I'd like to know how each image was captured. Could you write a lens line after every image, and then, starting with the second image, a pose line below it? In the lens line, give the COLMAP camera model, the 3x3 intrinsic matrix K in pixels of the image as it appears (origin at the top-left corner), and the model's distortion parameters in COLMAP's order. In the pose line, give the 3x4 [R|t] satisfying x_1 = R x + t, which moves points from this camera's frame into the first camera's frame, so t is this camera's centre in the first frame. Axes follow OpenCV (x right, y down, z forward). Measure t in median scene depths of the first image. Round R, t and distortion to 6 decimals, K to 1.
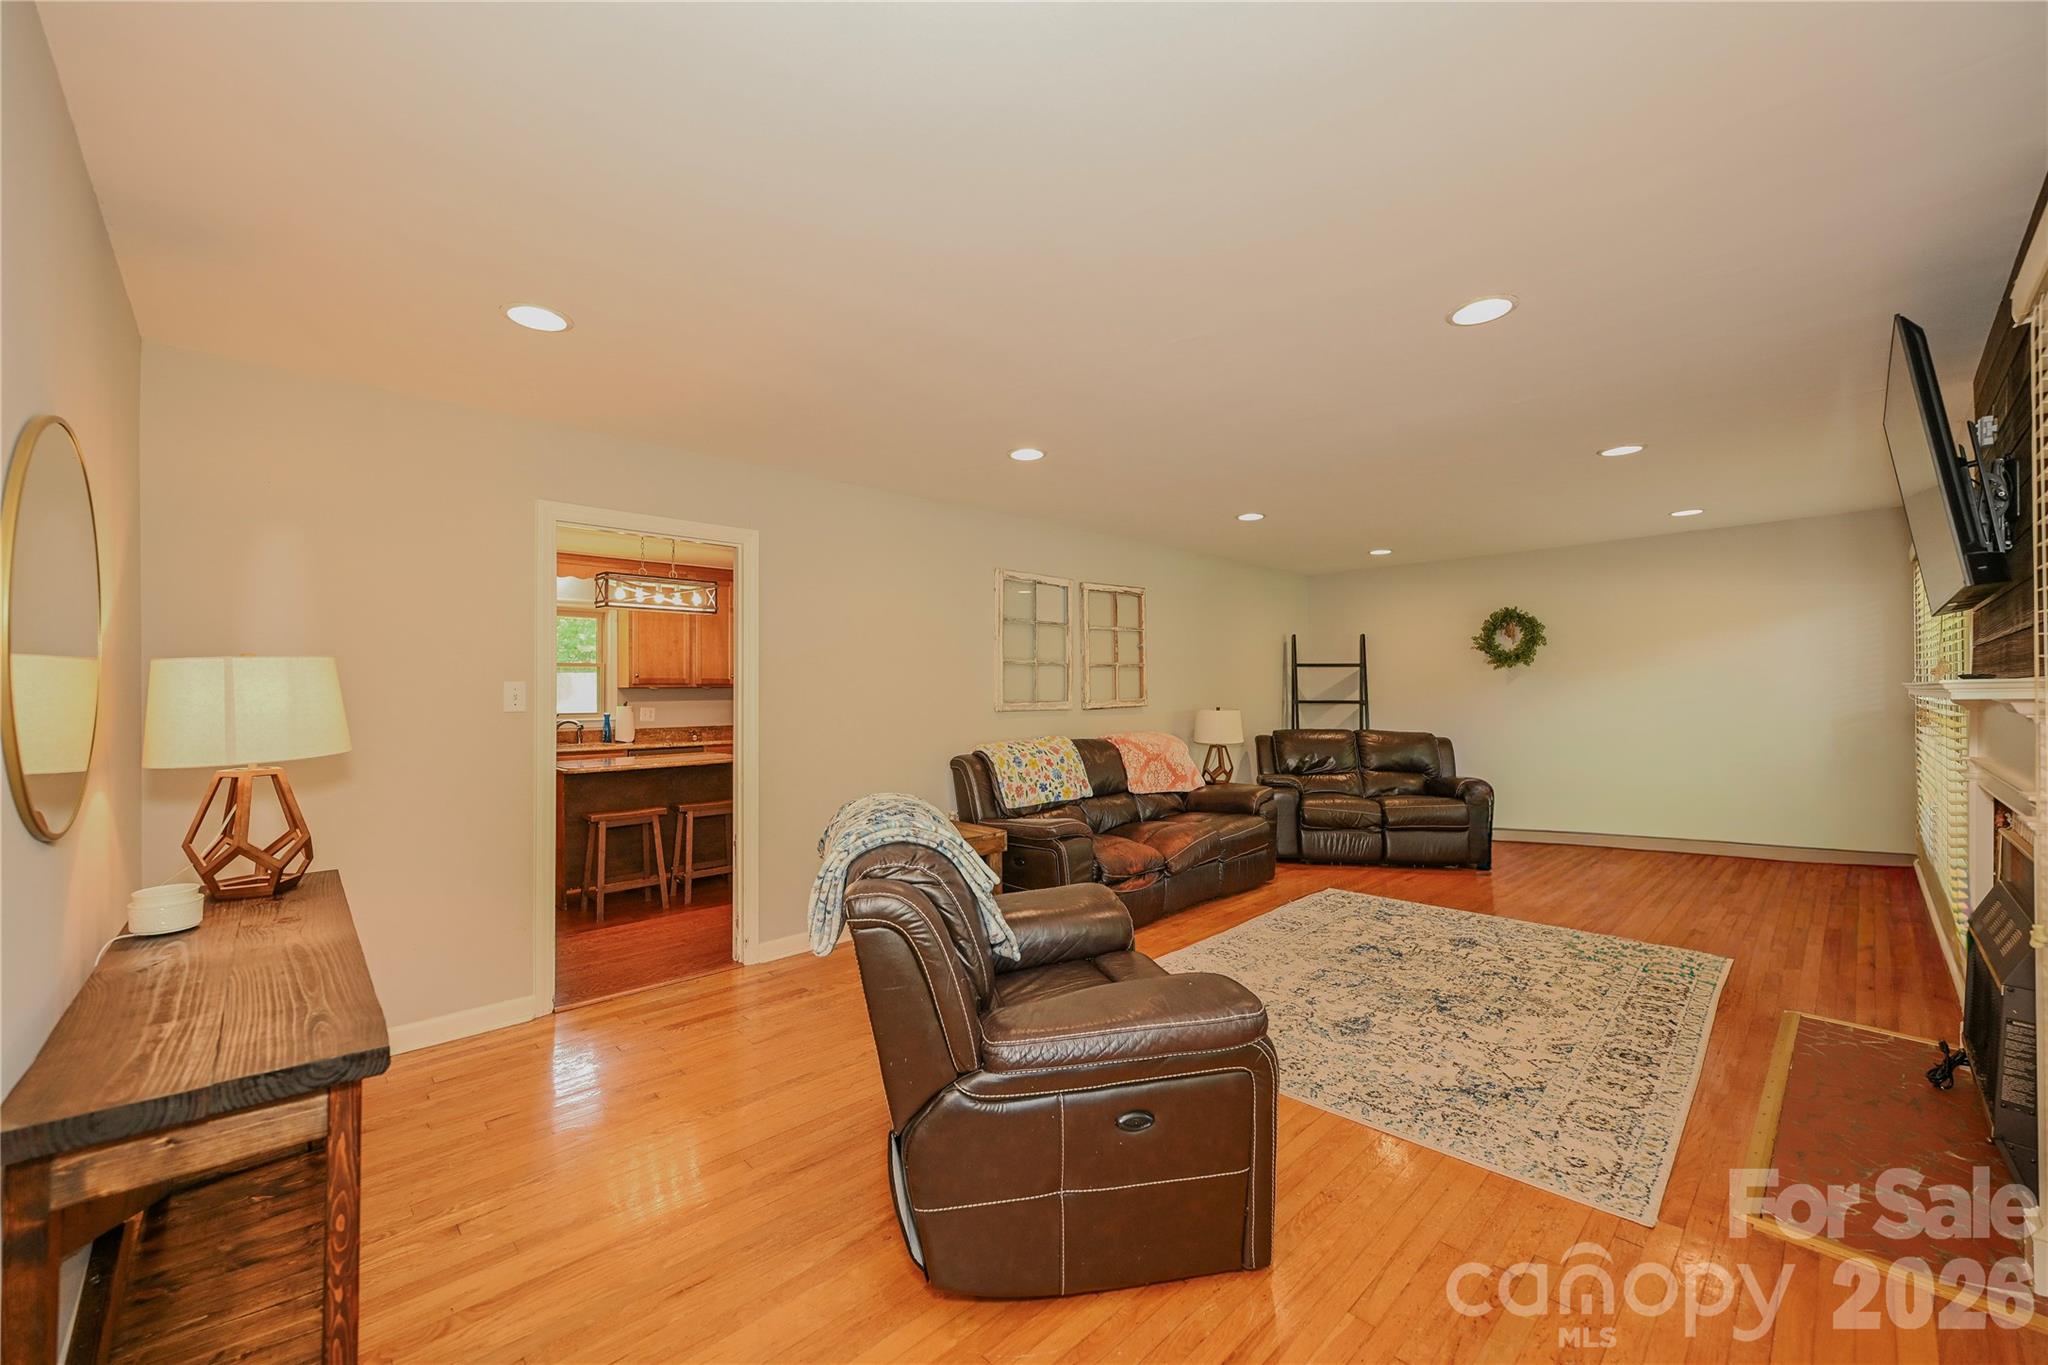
lens RADIAL K [[803.6, 0, 1021.4], [0, 803.6, 689.4], [0, 0, 1]] dist [-0.002238, -0.000146]
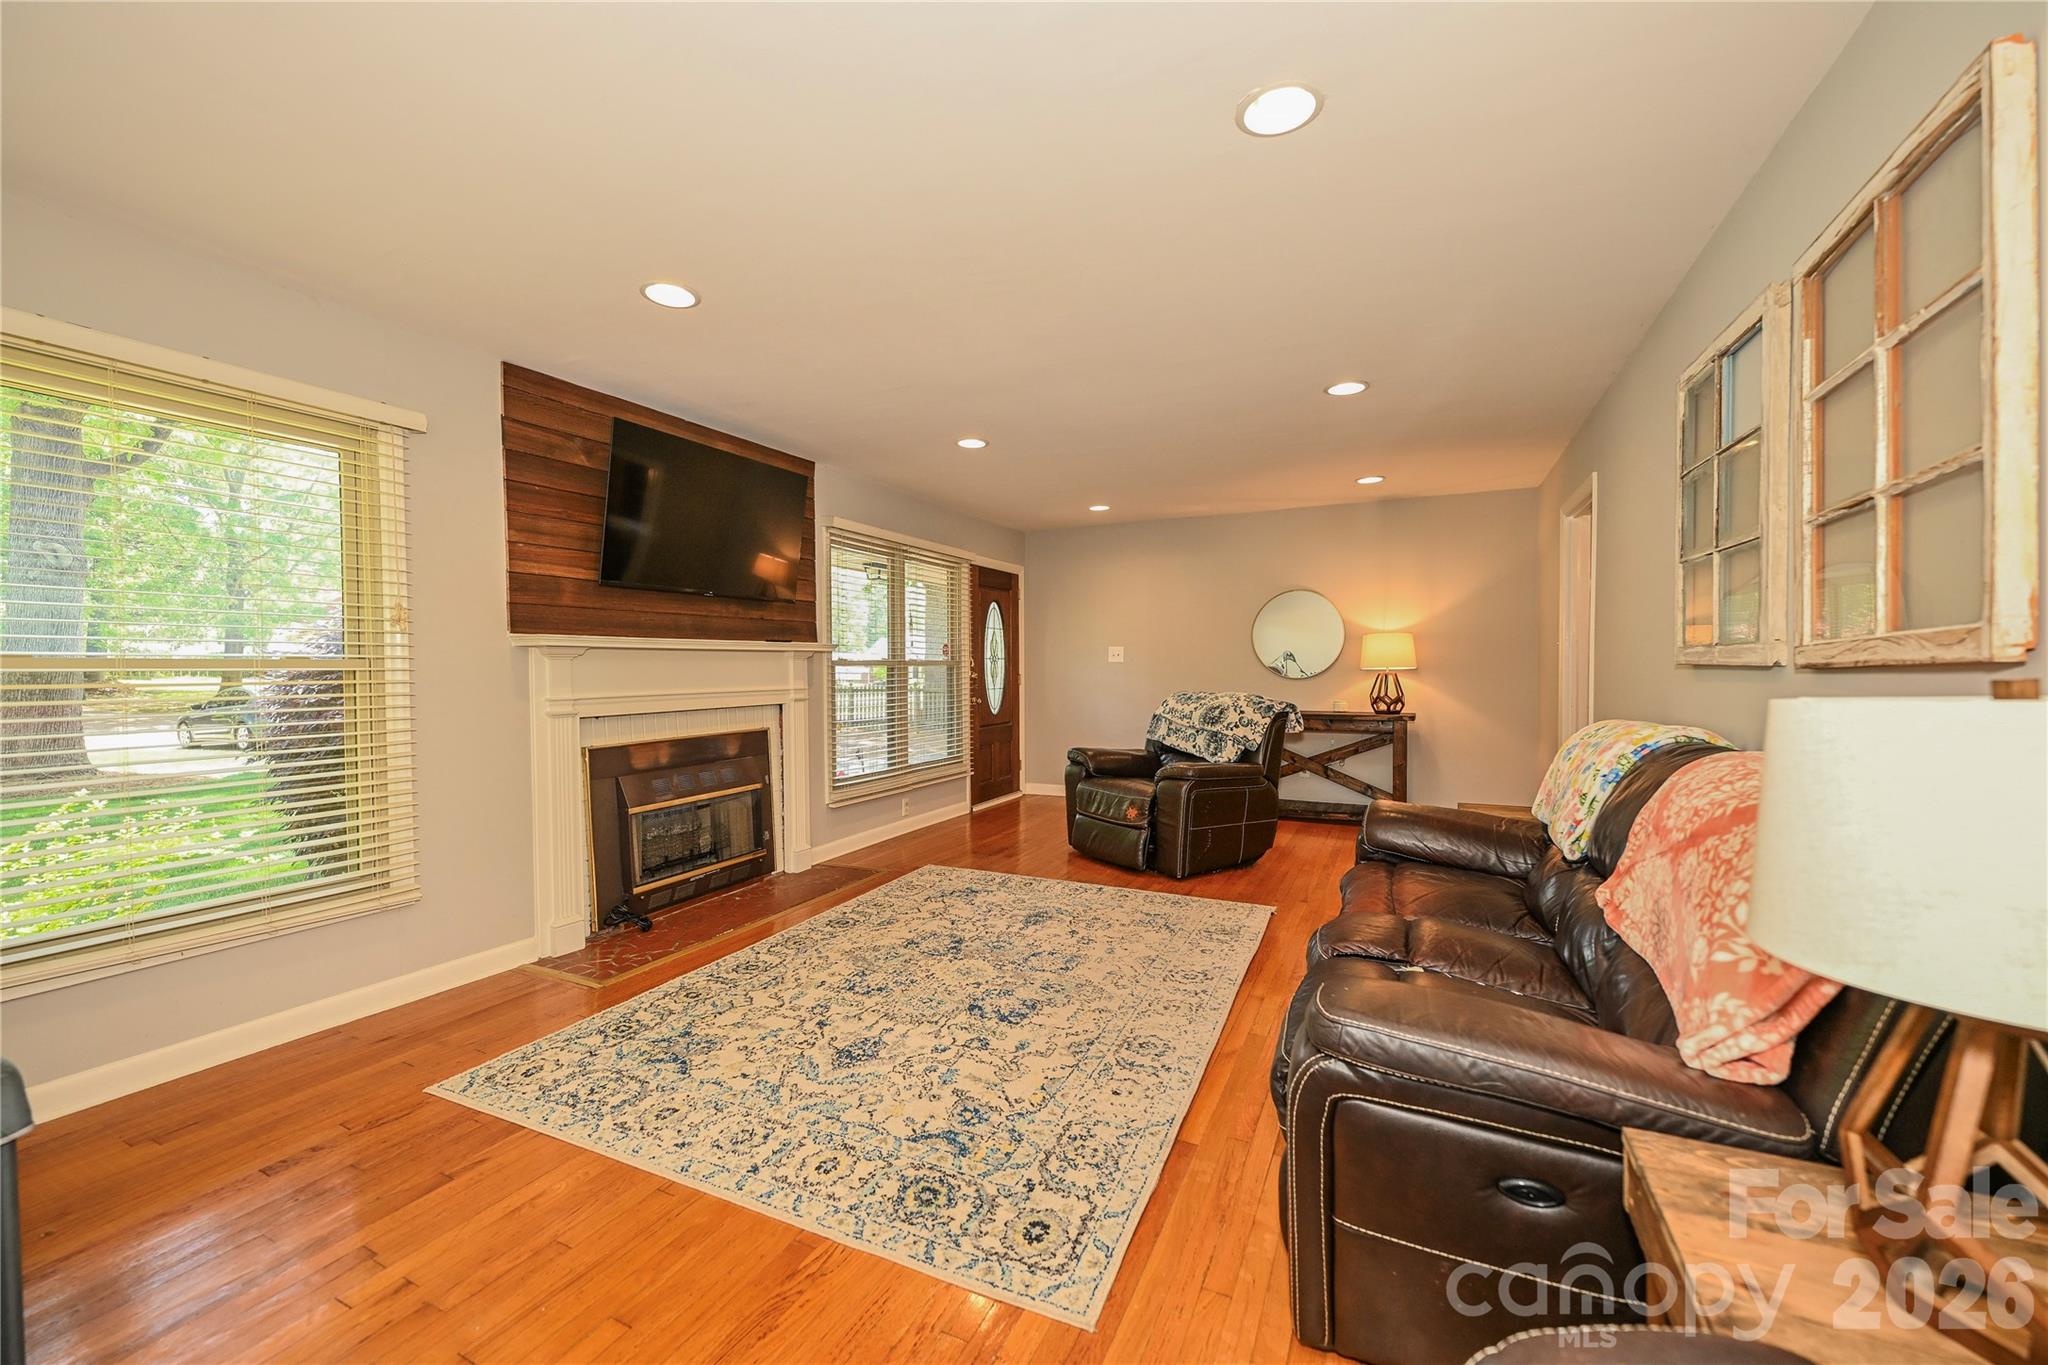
lens RADIAL K [[803.6, 0, 1022.8], [0, 803.6, 681.0], [0, 0, 1]] dist [-0.002238, -0.000146]
pose [[-0.938248, 0.017984, -0.345496, 0.682900], [0.011967, 0.999737, 0.019540, 0.029655], [0.345757, 0.014199, -0.938217, 1.713336]]
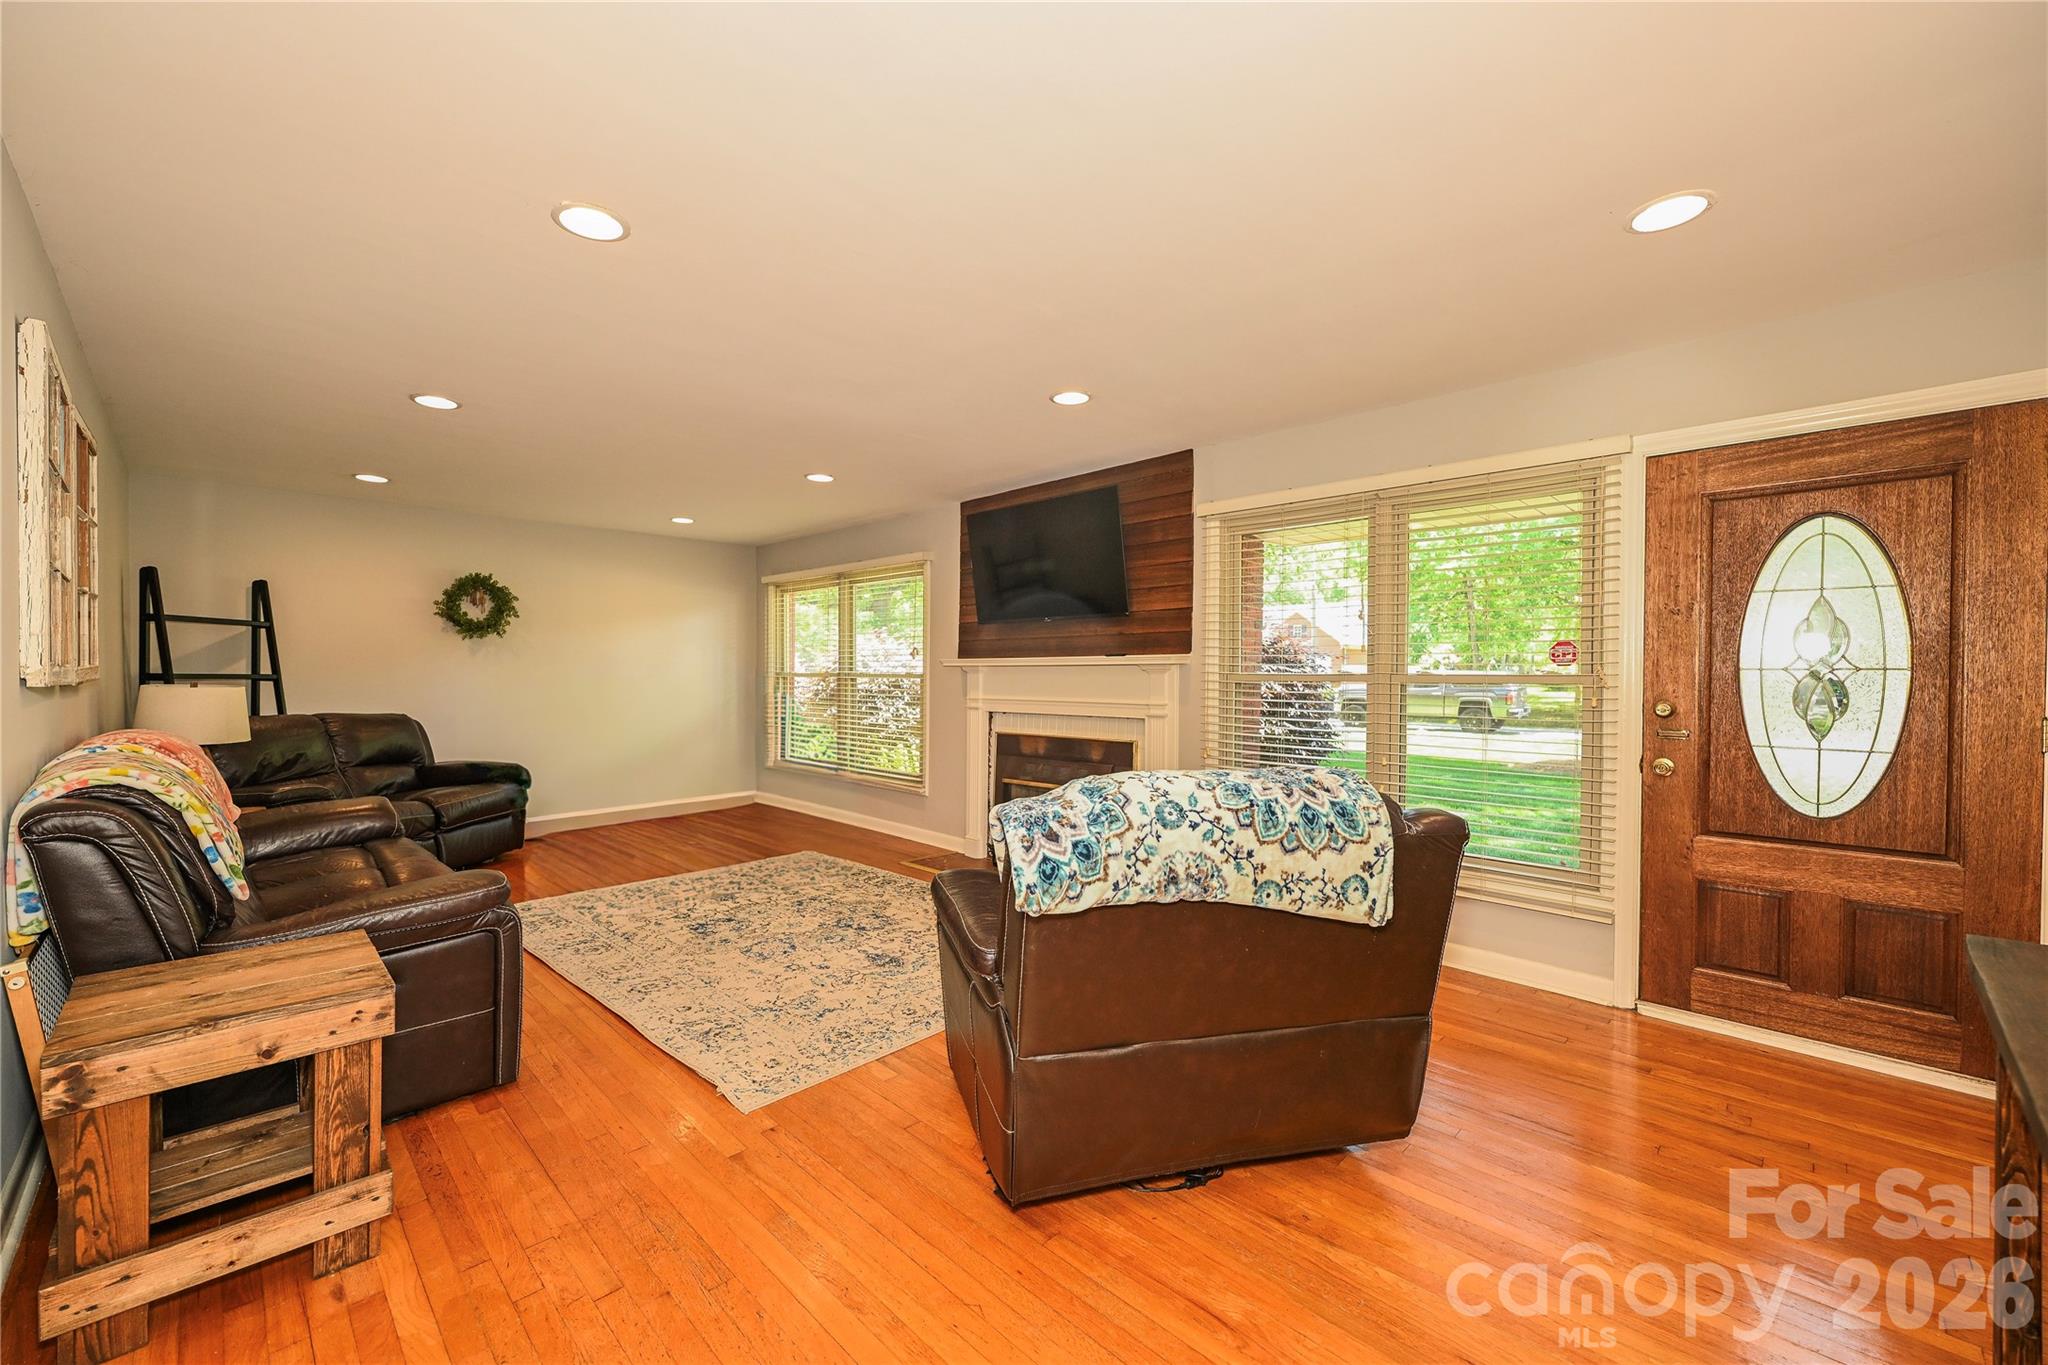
lens RADIAL K [[803.6, 0, 1004.8], [0, 803.6, 673.1], [0, 0, 1]] dist [-0.002238, -0.000146]
pose [[-0.019182, 0.006985, 0.999792, -0.558552], [-0.006790, 0.999952, -0.007116, 0.026082], [-0.999793, -0.006925, -0.019134, 0.692012]]
